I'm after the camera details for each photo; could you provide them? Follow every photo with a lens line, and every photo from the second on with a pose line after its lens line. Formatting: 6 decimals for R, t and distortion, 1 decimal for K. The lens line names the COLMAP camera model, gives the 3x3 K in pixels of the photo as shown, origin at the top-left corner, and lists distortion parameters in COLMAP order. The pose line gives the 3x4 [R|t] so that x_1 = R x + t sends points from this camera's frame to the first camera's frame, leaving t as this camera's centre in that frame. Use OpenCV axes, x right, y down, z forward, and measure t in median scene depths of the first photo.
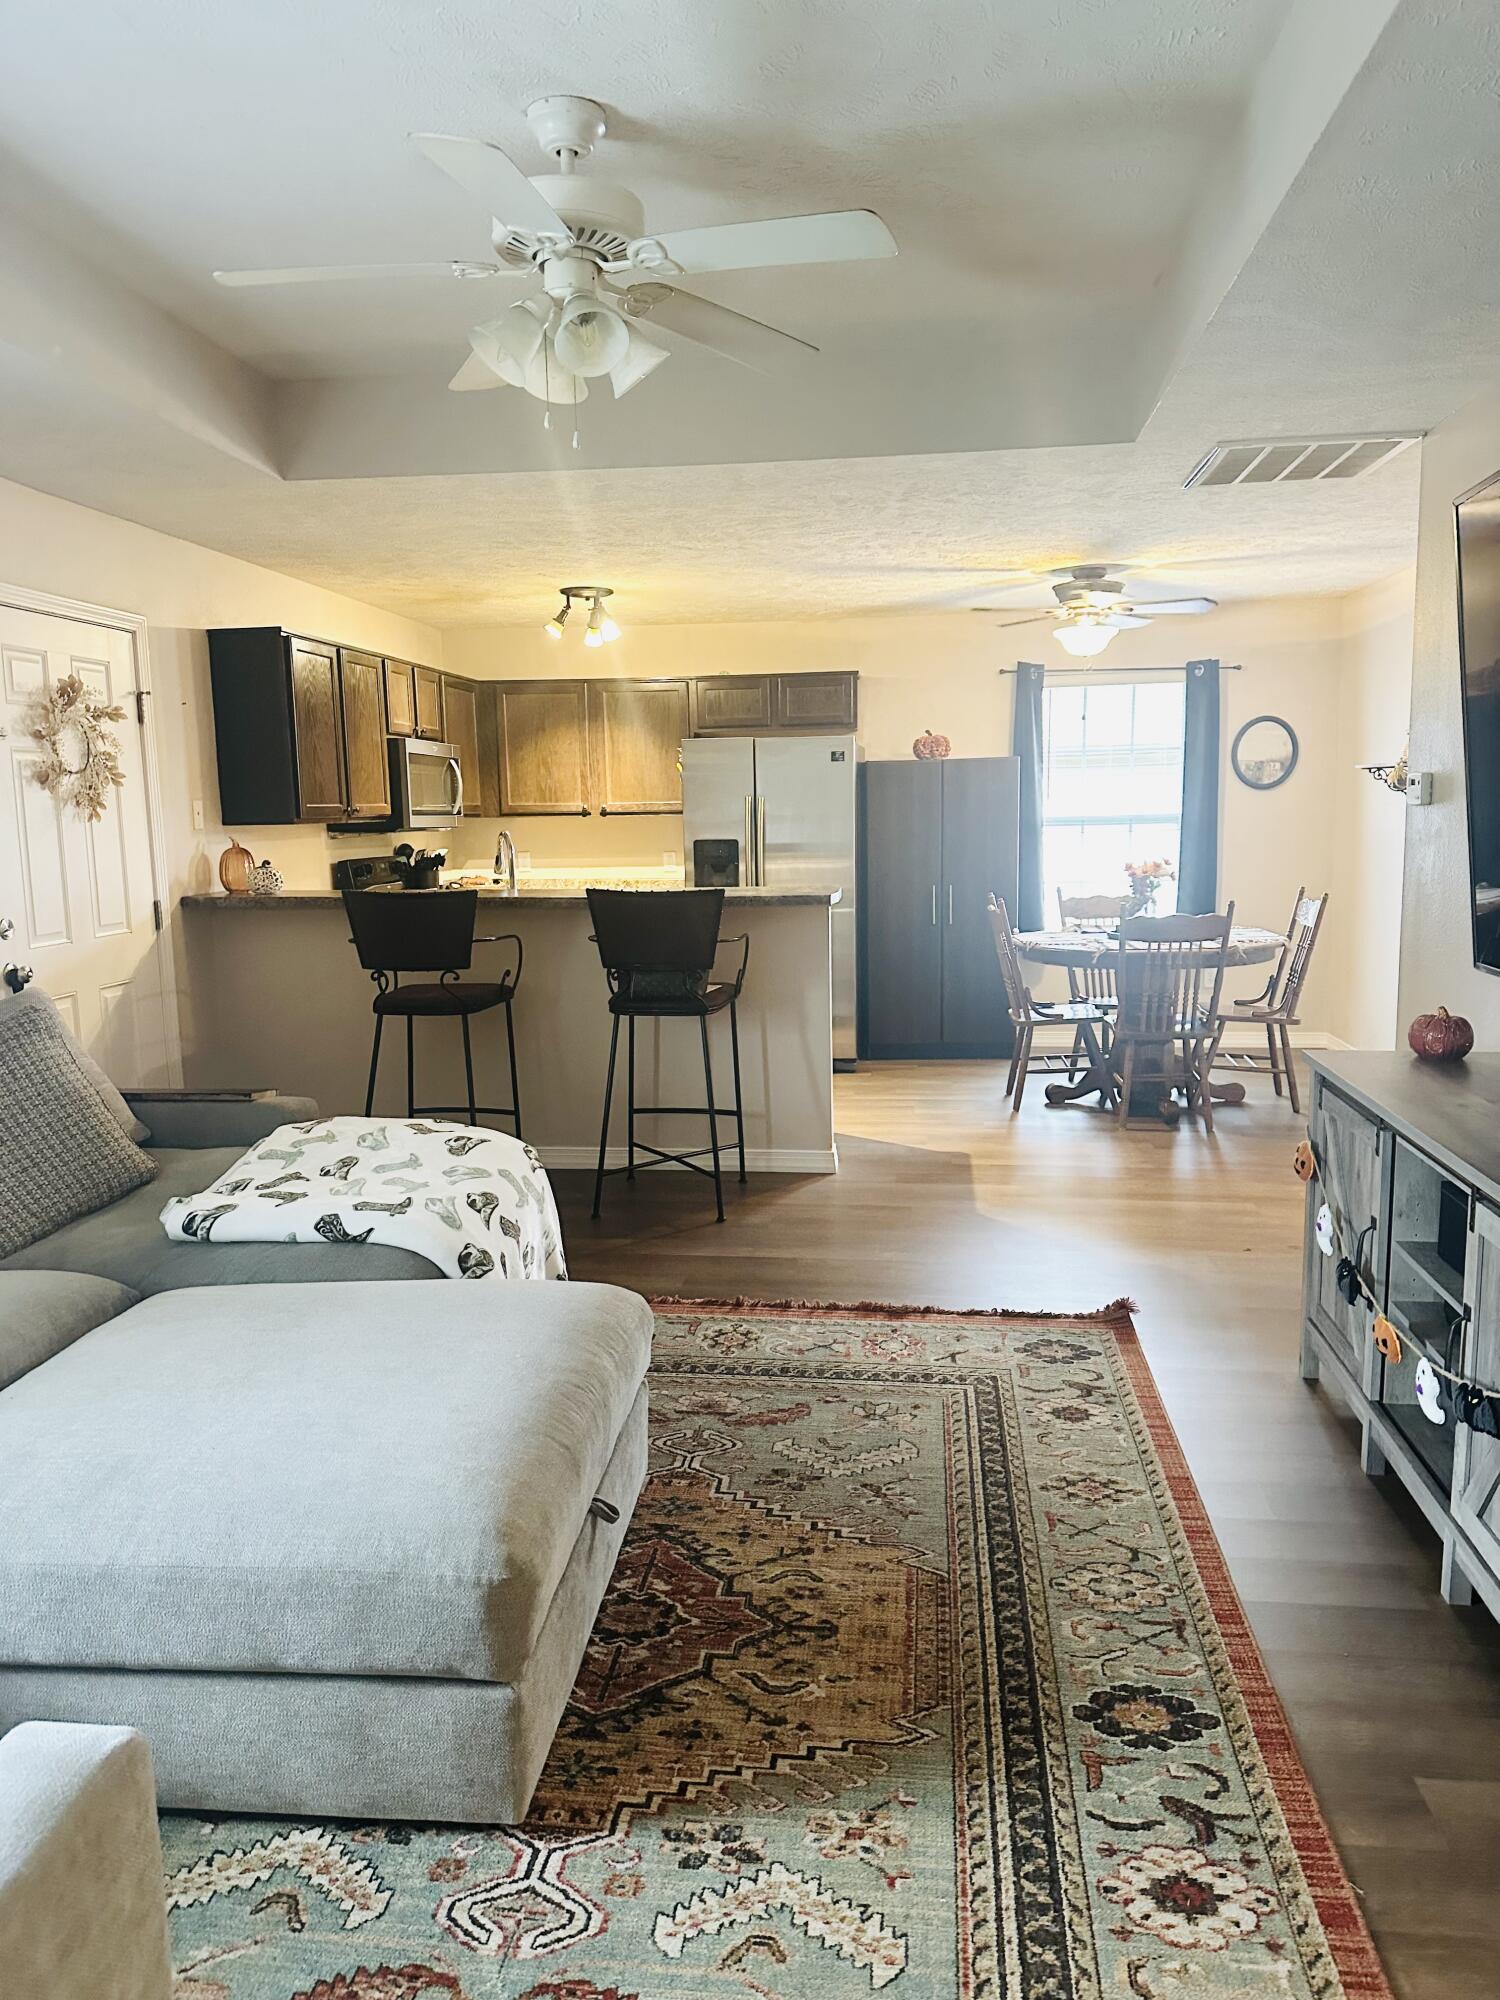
lens RADIAL K [[1422.7, 0, 751.1], [0, 1422.7, 1008.5], [0, 0, 1]] dist [0.091412, -0.094832]
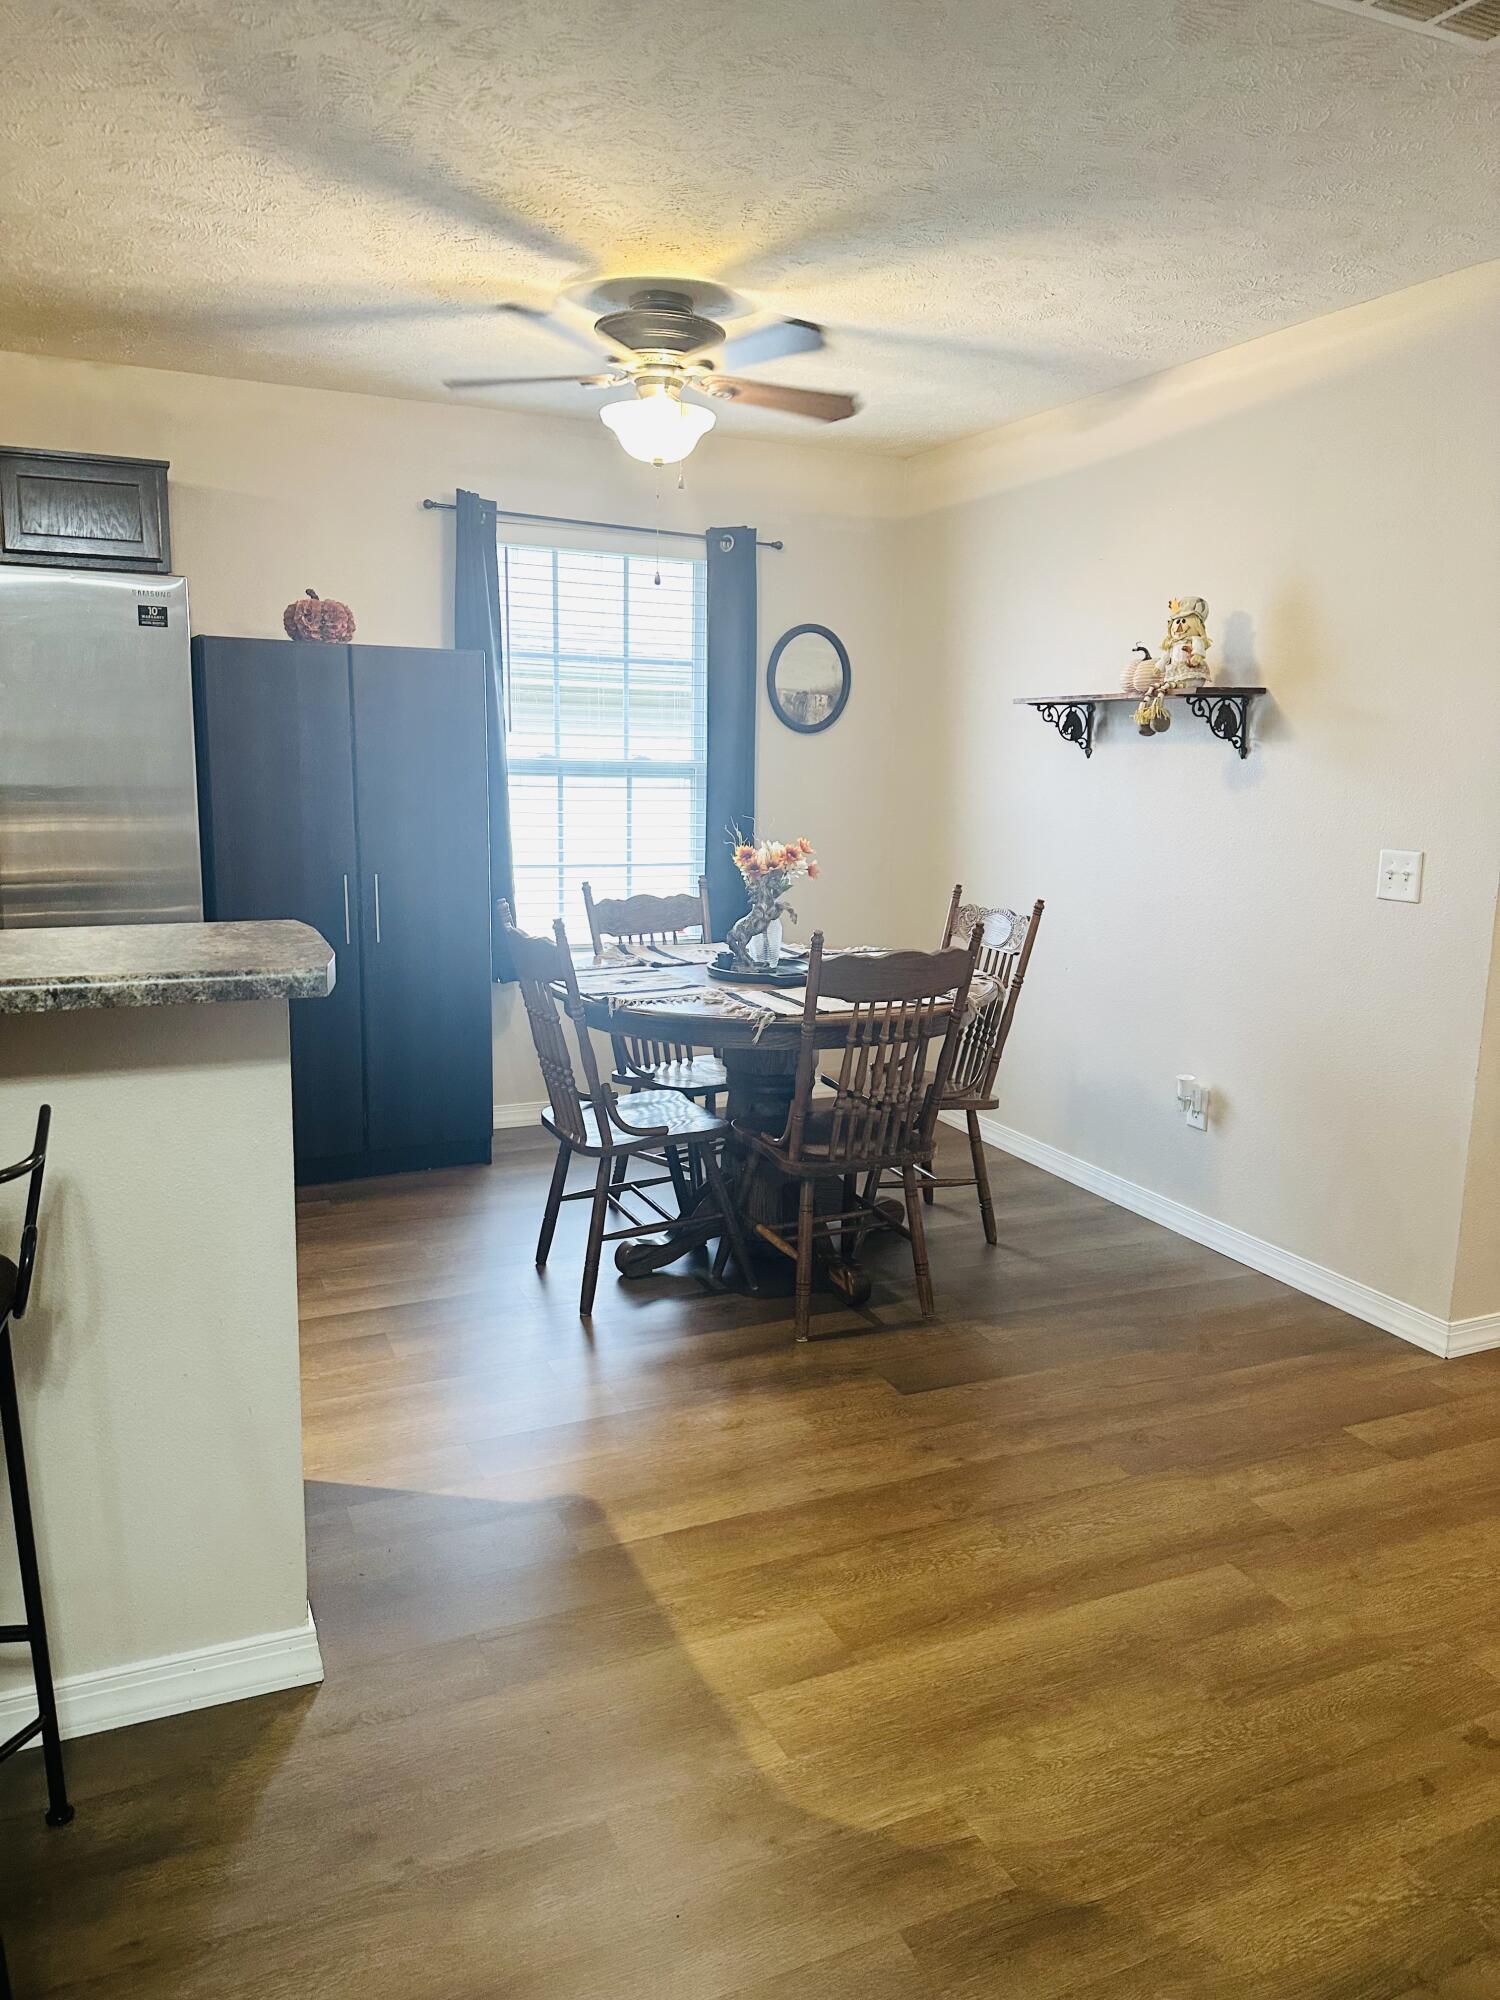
lens RADIAL K [[1422.7, 0, 751.1], [0, 1422.7, 1008.5], [0, 0, 1]] dist [0.091412, -0.094832]
pose [[0.859945, -0.052395, 0.507691, -0.020474], [0.035923, 0.998463, 0.042196, -0.051366], [-0.509121, -0.018048, 0.860505, 0.430882]]
